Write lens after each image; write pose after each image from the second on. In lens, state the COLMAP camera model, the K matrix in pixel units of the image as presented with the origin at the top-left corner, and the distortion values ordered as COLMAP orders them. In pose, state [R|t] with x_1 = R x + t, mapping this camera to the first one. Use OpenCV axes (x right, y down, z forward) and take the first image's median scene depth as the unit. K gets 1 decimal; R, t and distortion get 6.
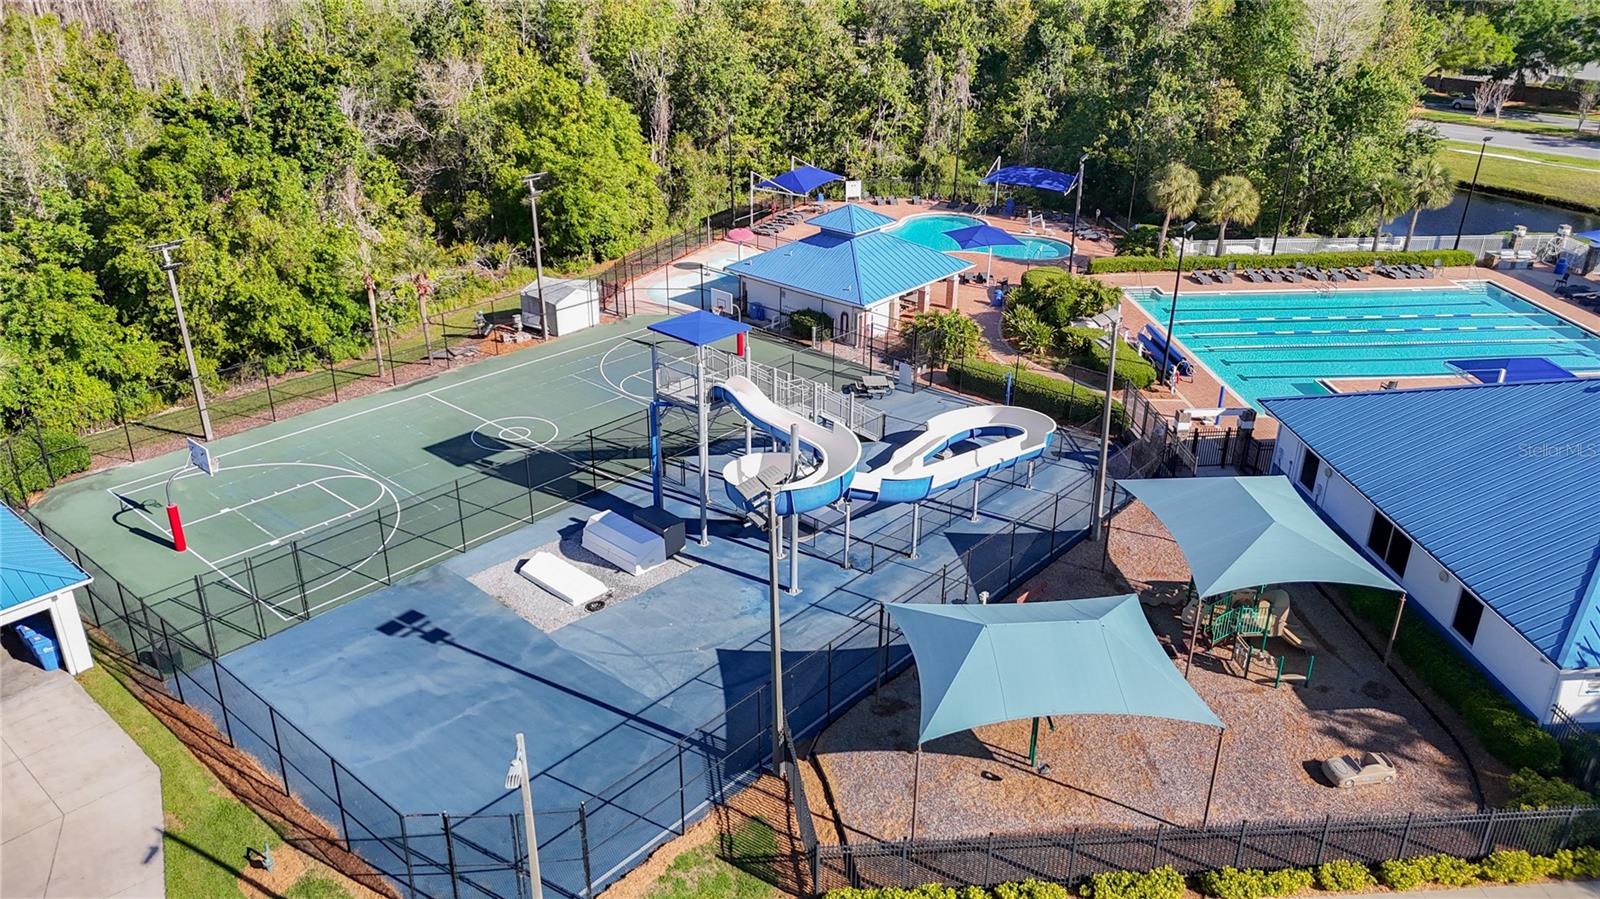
lens RADIAL K [[1184.6, 0, 803.9], [0, 1184.6, 451.7], [0, 0, 1]] dist [0.082084, -0.083824]
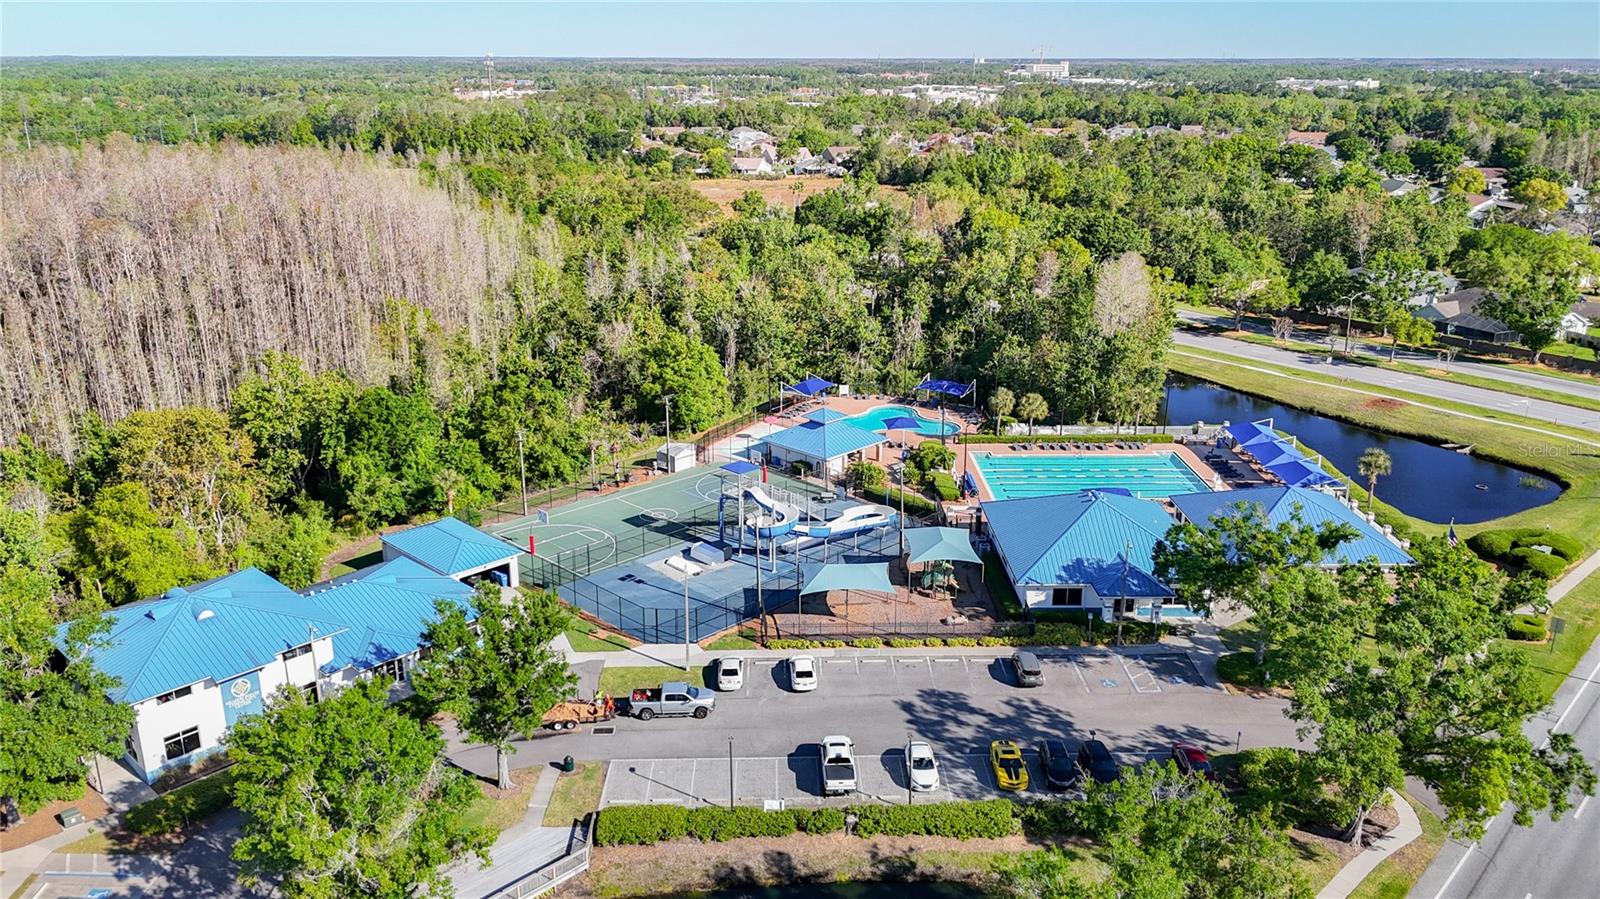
lens RADIAL K [[1212.9, 0, 803.6], [0, 1212.9, 458.7], [0, 0, 1]] dist [0.105752, -0.189834]
pose [[0.998021, 0.013385, -0.061432, 0.115024], [-0.020583, 0.992792, -0.118069, 0.100051], [0.059409, 0.119099, 0.991103, -0.870083]]
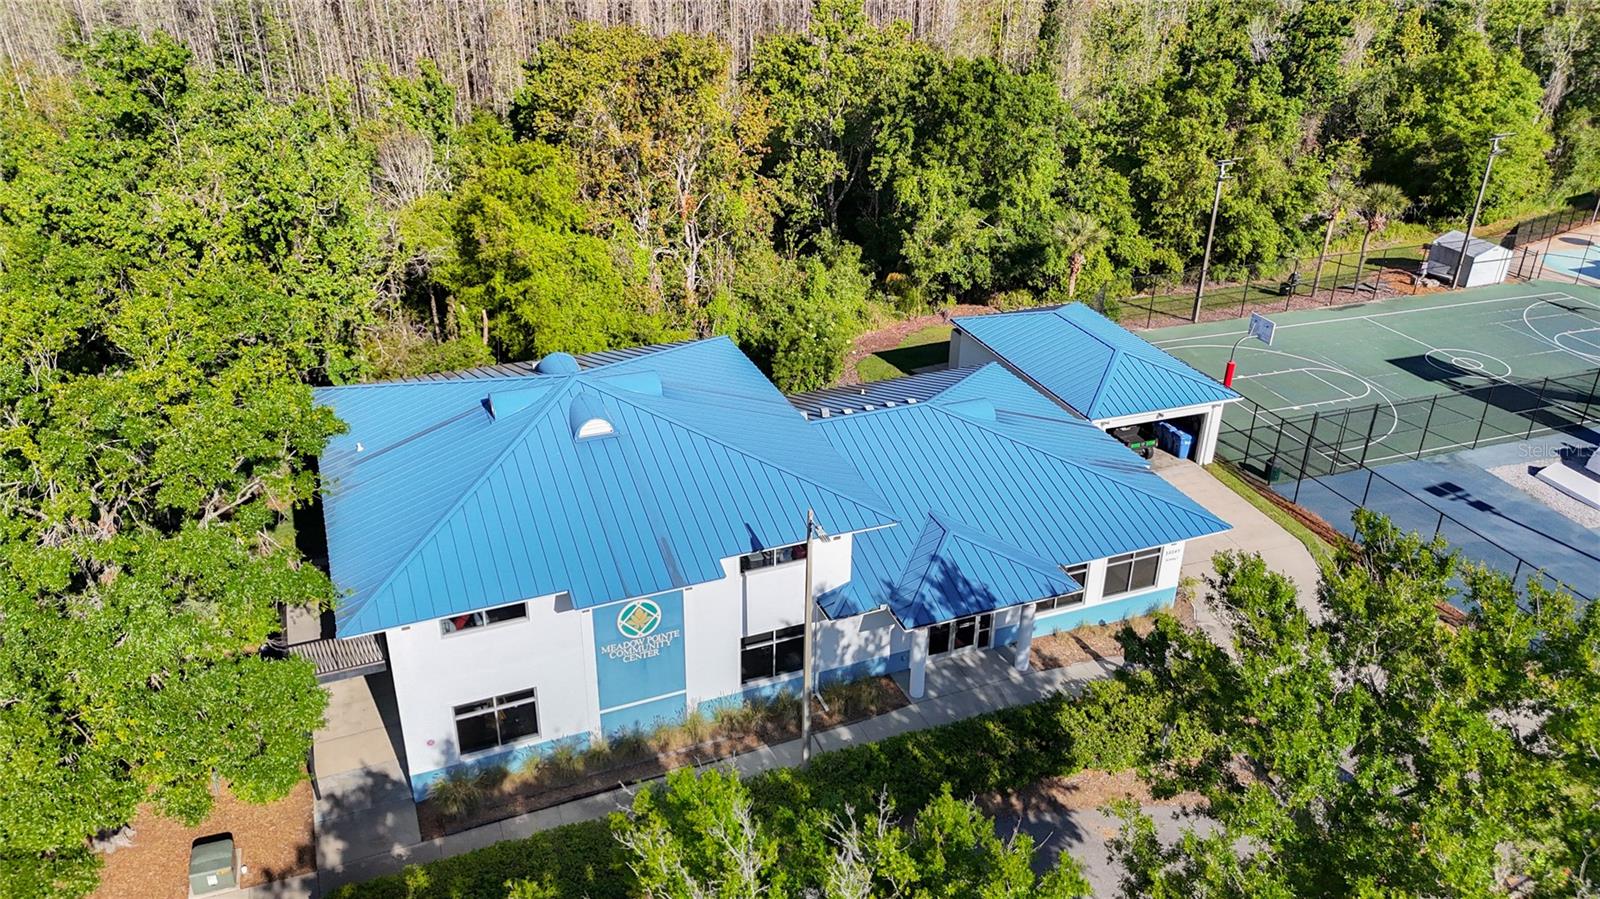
lens RADIAL K [[1184.6, 0, 803.9], [0, 1184.6, 451.7], [0, 0, 1]] dist [0.082084, -0.083824]
pose [[0.880517, 0.218991, -0.420395, -0.210234], [-0.208433, 0.975416, 0.071548, 0.080092], [0.425729, 0.024625, 0.904516, -0.193270]]
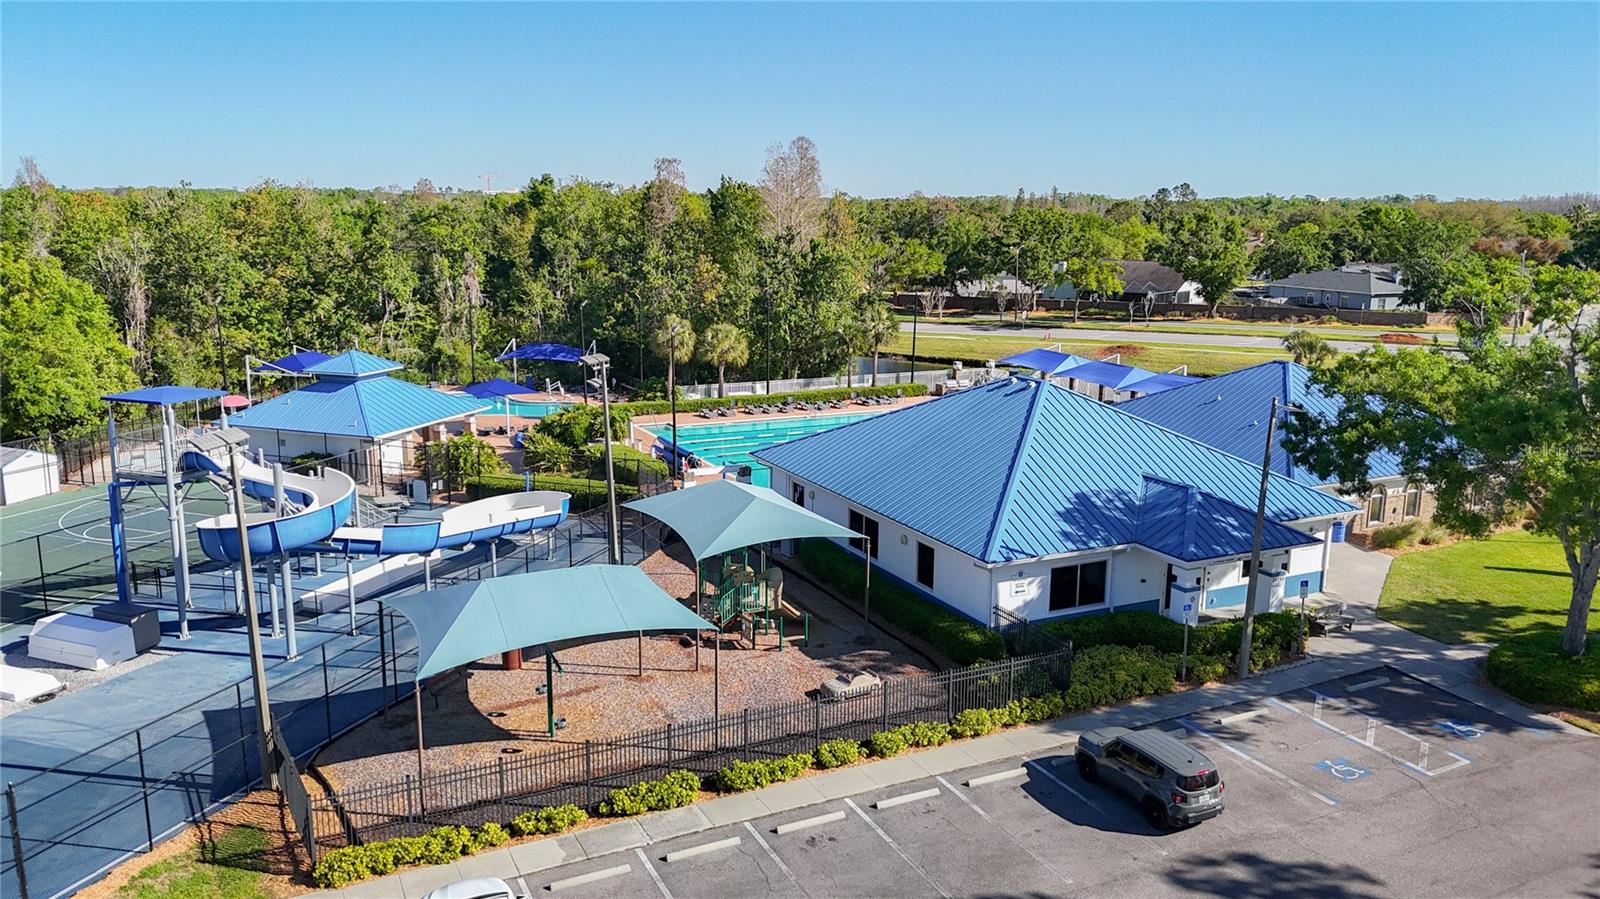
lens RADIAL K [[1209.7, 0, 807.4], [0, 1209.7, 443.4], [0, 0, 1]] dist [0.070277, -0.108020]
pose [[0.929911, -0.073799, 0.360305, 0.018308], [0.156658, 0.965826, -0.206493, 0.118106], [-0.332752, 0.248464, 0.909693, -0.020601]]
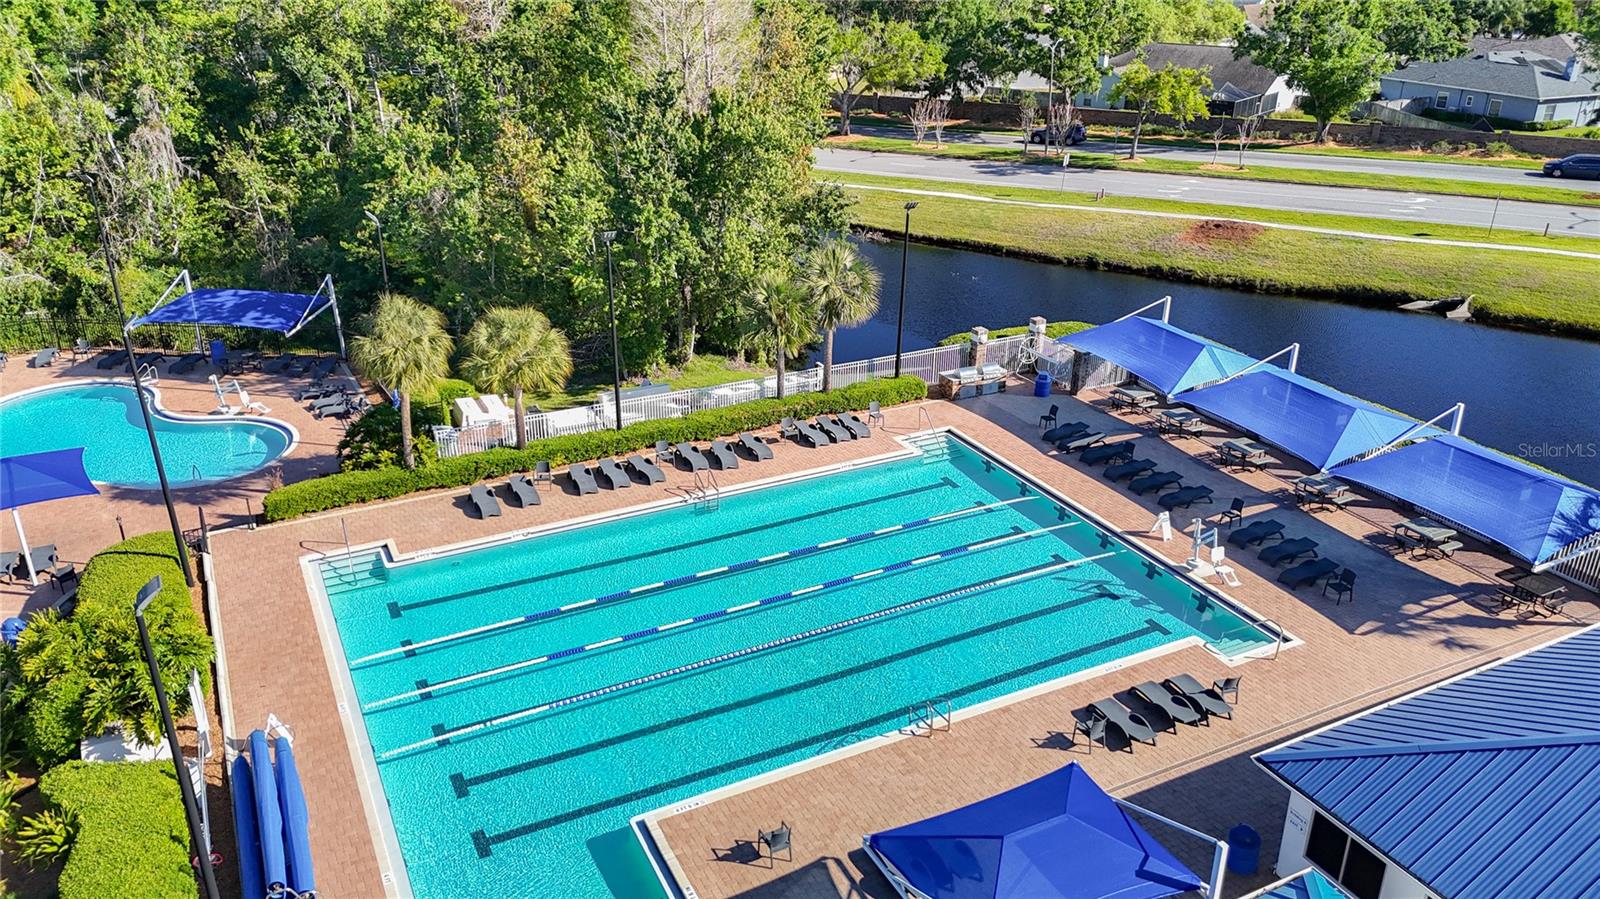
lens RADIAL K [[1184.6, 0, 803.9], [0, 1184.6, 451.7], [0, 0, 1]] dist [0.082084, -0.083824]
pose [[0.925258, -0.155859, 0.345839, 0.276577], [0.162448, 0.986666, 0.010047, -0.145262], [-0.342794, 0.046884, 0.938240, 0.438212]]
